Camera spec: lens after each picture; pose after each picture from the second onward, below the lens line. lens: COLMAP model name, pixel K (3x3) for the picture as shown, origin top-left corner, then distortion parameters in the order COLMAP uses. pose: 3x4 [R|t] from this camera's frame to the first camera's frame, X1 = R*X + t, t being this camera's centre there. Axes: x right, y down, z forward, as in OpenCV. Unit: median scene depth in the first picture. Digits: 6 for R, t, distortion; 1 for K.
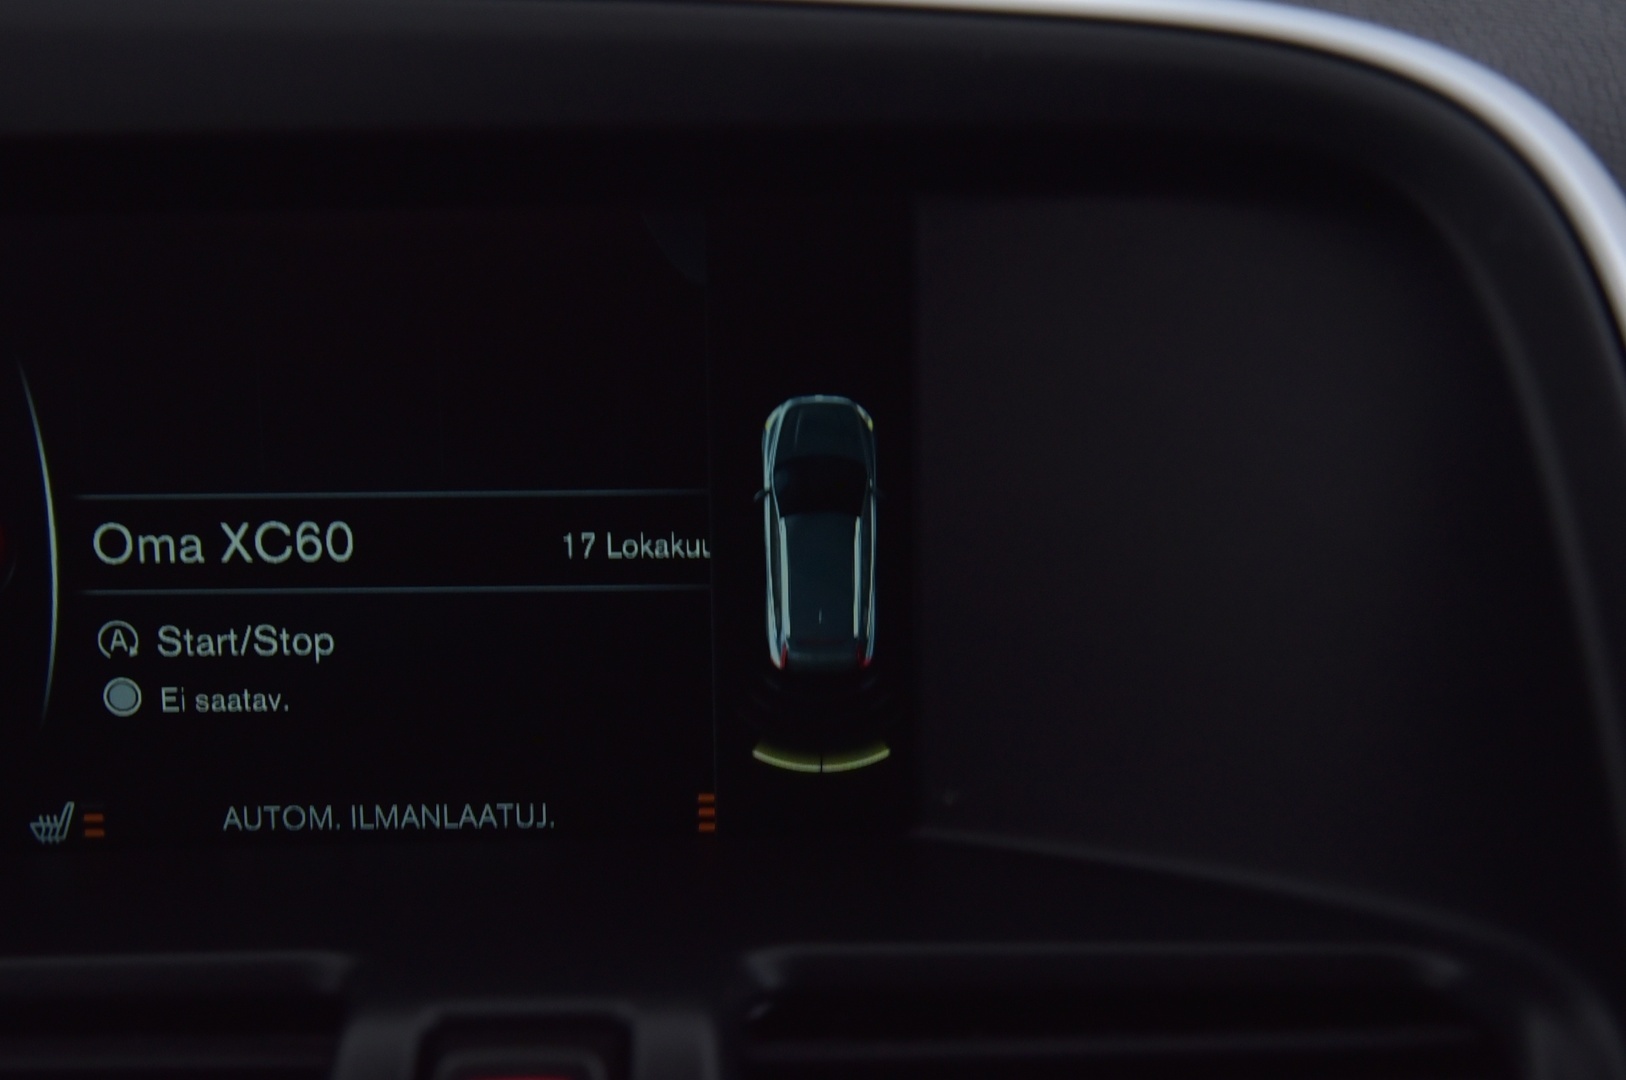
lens RADIAL K [[2473.4, 0, 816.4], [0, 2473.4, 552.6], [0, 0, 1]] dist [0.082026, 0.000000]
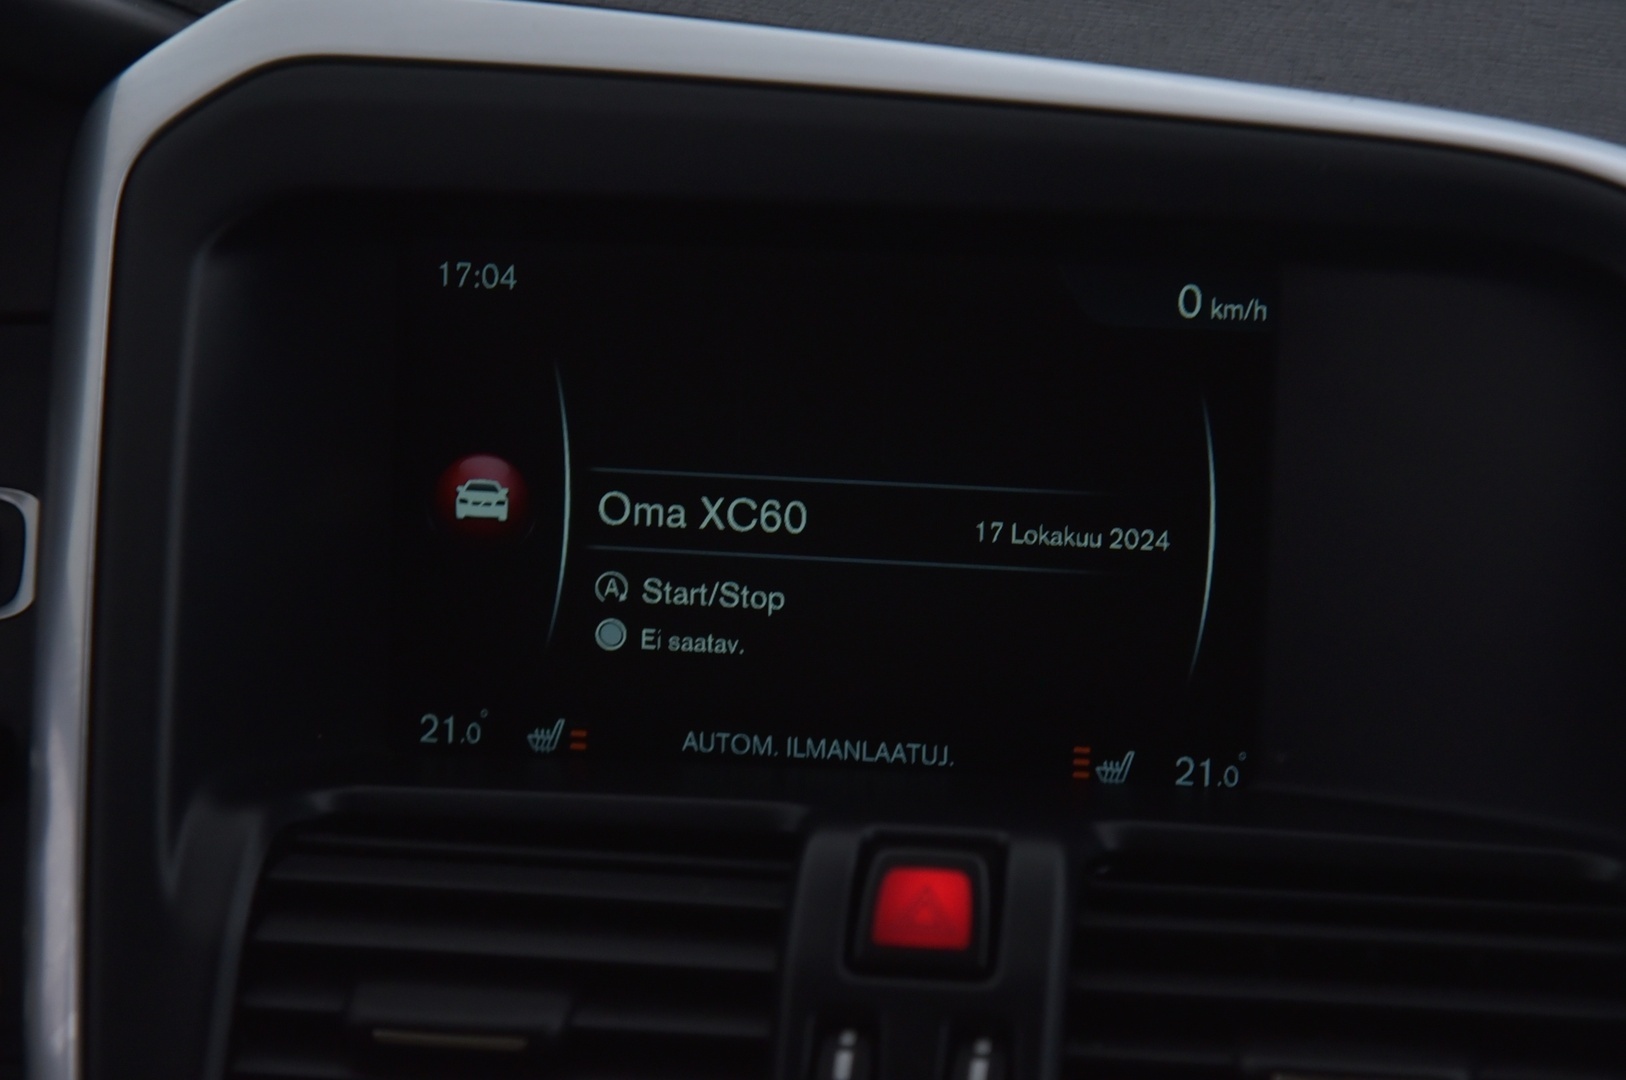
lens RADIAL K [[4940.2, 0, 815.3], [0, 4940.2, 552.2], [0, 0, 1]] dist [0.699912, 0.000000]
pose [[0.990258, 0.061245, -0.125056, 0.123581], [-0.068437, 0.996190, -0.054048, 0.143368], [0.121270, 0.062080, 0.990676, -1.411421]]
